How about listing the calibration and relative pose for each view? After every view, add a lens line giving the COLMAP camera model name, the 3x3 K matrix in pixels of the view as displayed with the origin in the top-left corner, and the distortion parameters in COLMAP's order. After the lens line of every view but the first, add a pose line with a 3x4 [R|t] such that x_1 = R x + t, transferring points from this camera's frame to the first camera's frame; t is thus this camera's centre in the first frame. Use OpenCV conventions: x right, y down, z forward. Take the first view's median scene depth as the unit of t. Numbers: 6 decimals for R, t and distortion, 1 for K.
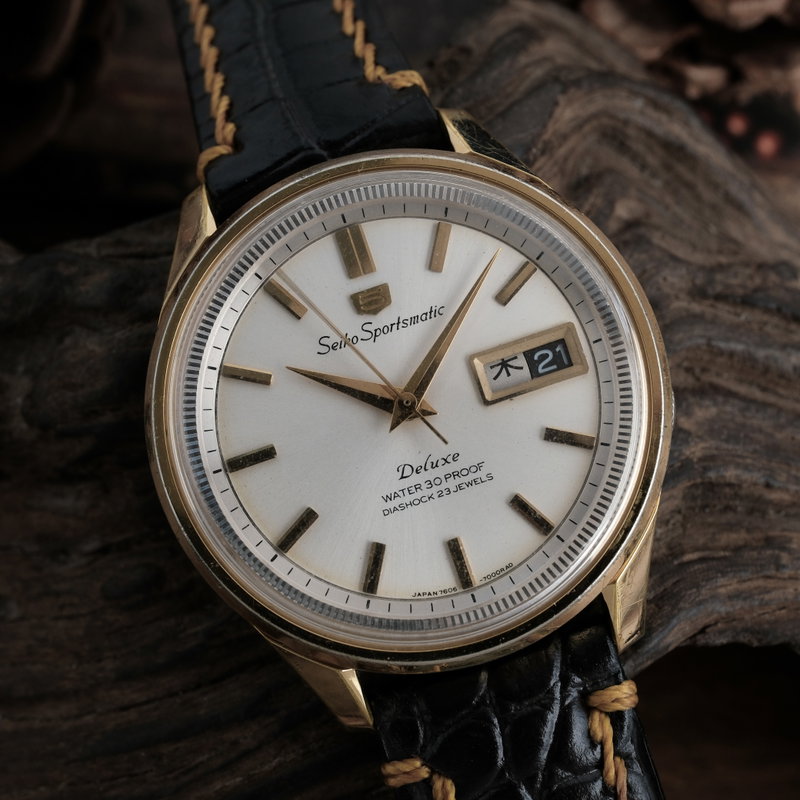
lens RADIAL K [[1998.5, 0, 401.2], [0, 1998.5, 399.6], [0, 0, 1]] dist [0.133124, 0.000000]
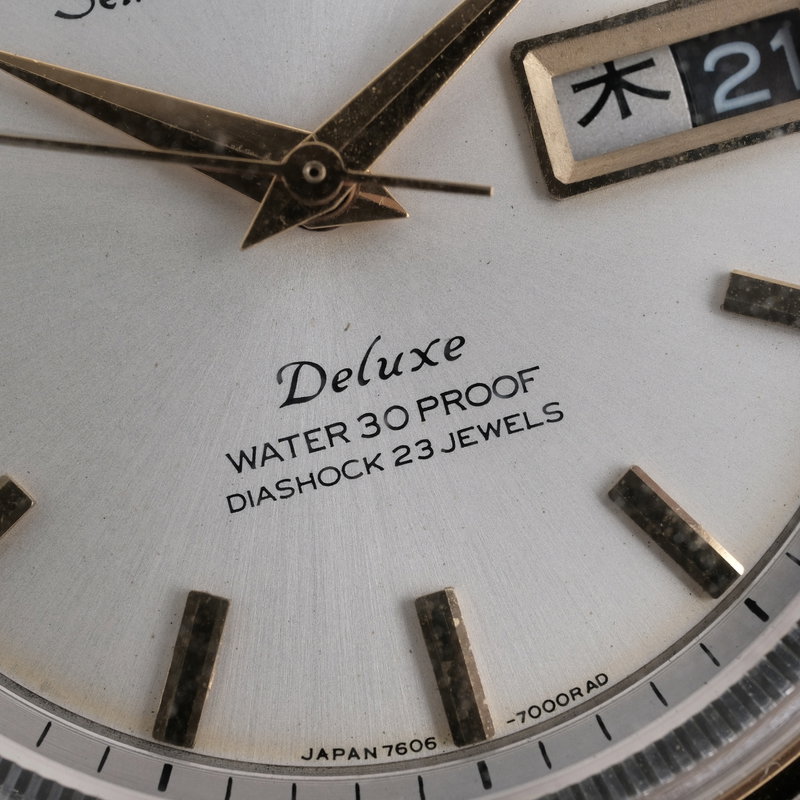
lens RADIAL K [[1998.5, 0, 403.1], [0, 1998.5, 402.3], [0, 0, 1]] dist [0.133124, 0.000000]
pose [[0.998601, 0.052858, 0.001731, 0.018599], [-0.052886, 0.998016, 0.034159, 0.026807], [0.000078, -0.034203, 0.999415, 0.665526]]
